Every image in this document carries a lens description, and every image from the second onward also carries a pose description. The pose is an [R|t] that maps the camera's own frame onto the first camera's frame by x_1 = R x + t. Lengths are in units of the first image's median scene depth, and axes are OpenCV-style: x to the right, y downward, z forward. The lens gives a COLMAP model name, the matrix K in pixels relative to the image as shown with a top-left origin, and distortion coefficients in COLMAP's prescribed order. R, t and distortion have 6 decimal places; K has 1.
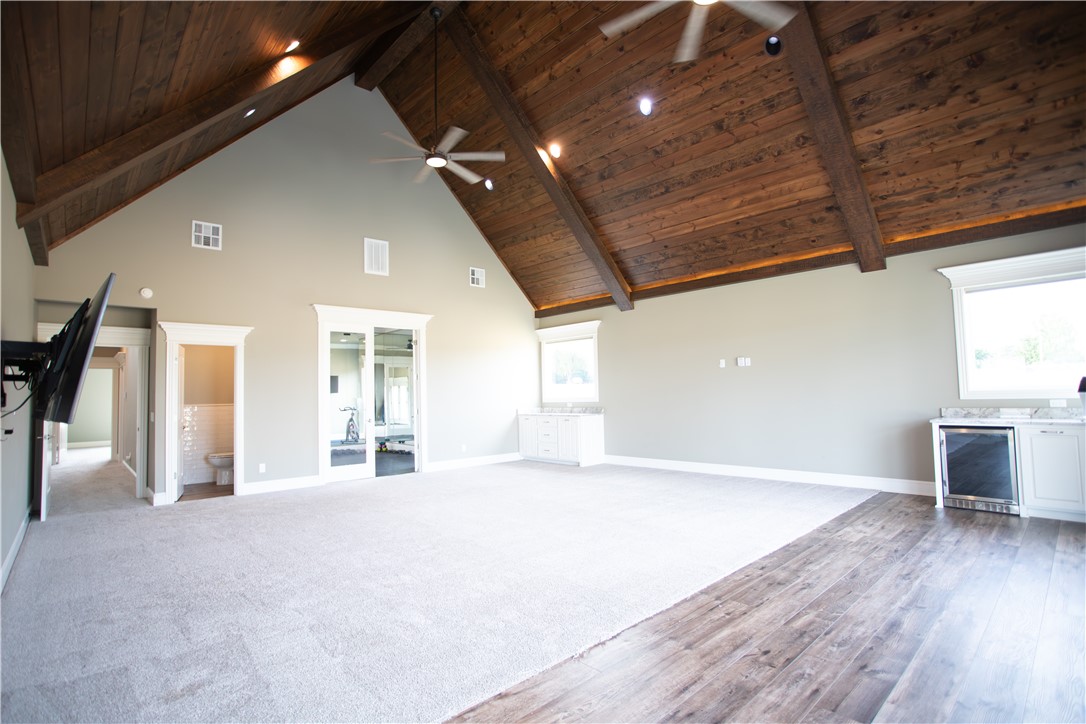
lens RADIAL K [[526.0, 0, 543.2], [0, 526.0, 359.7], [0, 0, 1]] dist [-0.051587, 0.001937]
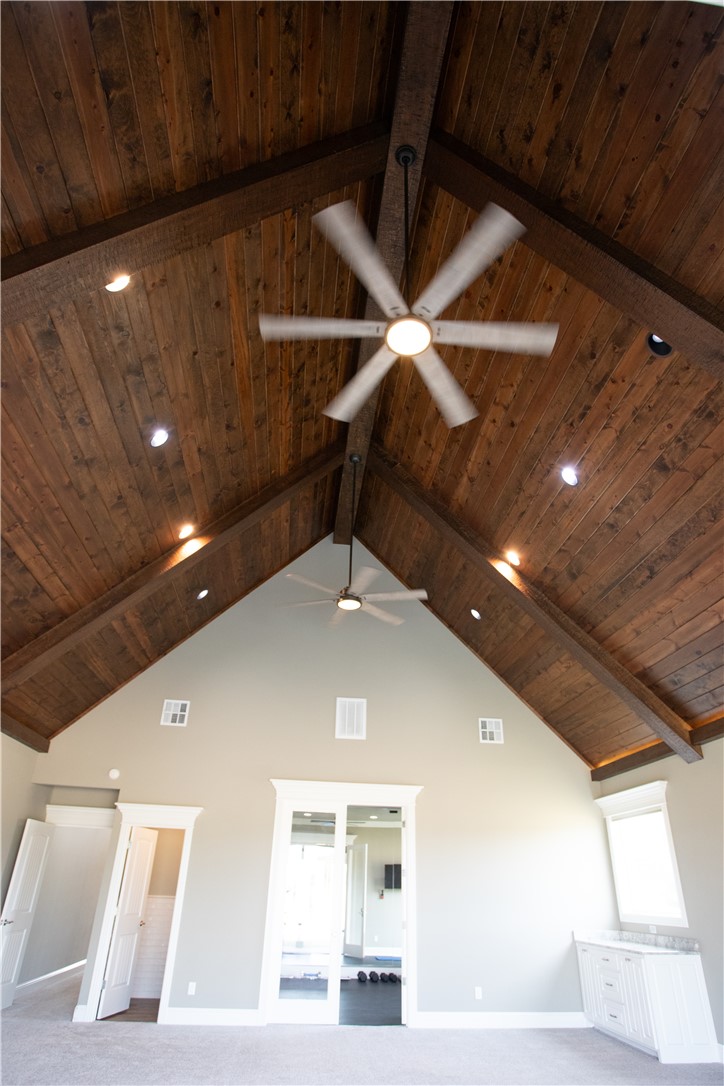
lens RADIAL K [[608.4, 0, 363.2], [0, 608.4, 536.5], [0, 0, 1]] dist [-0.059429, 0.014025]
pose [[0.804647, -0.261958, -0.532843, 0.345360], [-0.008585, 0.892187, -0.451585, -0.013557], [0.593692, 0.367941, 0.715646, 0.203061]]
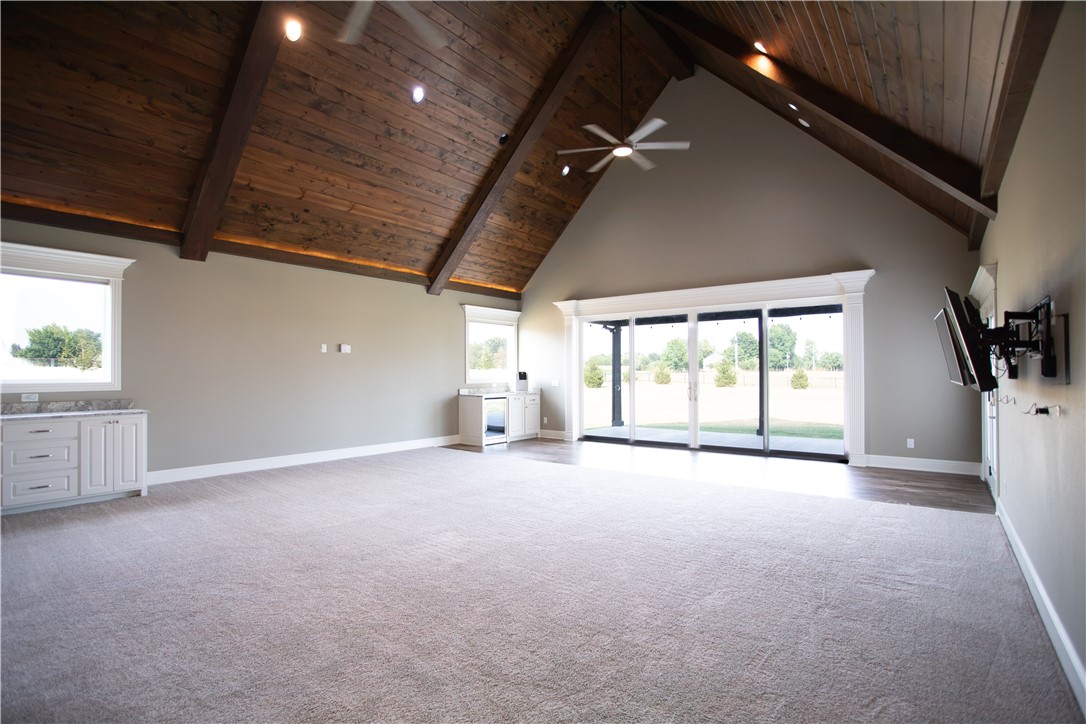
lens RADIAL K [[526.0, 0, 544.3], [0, 526.0, 365.9], [0, 0, 1]] dist [-0.051587, 0.001937]
pose [[-0.165580, 0.036517, 0.985520, -0.708818], [-0.057173, 0.997278, -0.046559, 0.063932], [-0.984538, -0.064054, -0.163041, 0.768463]]
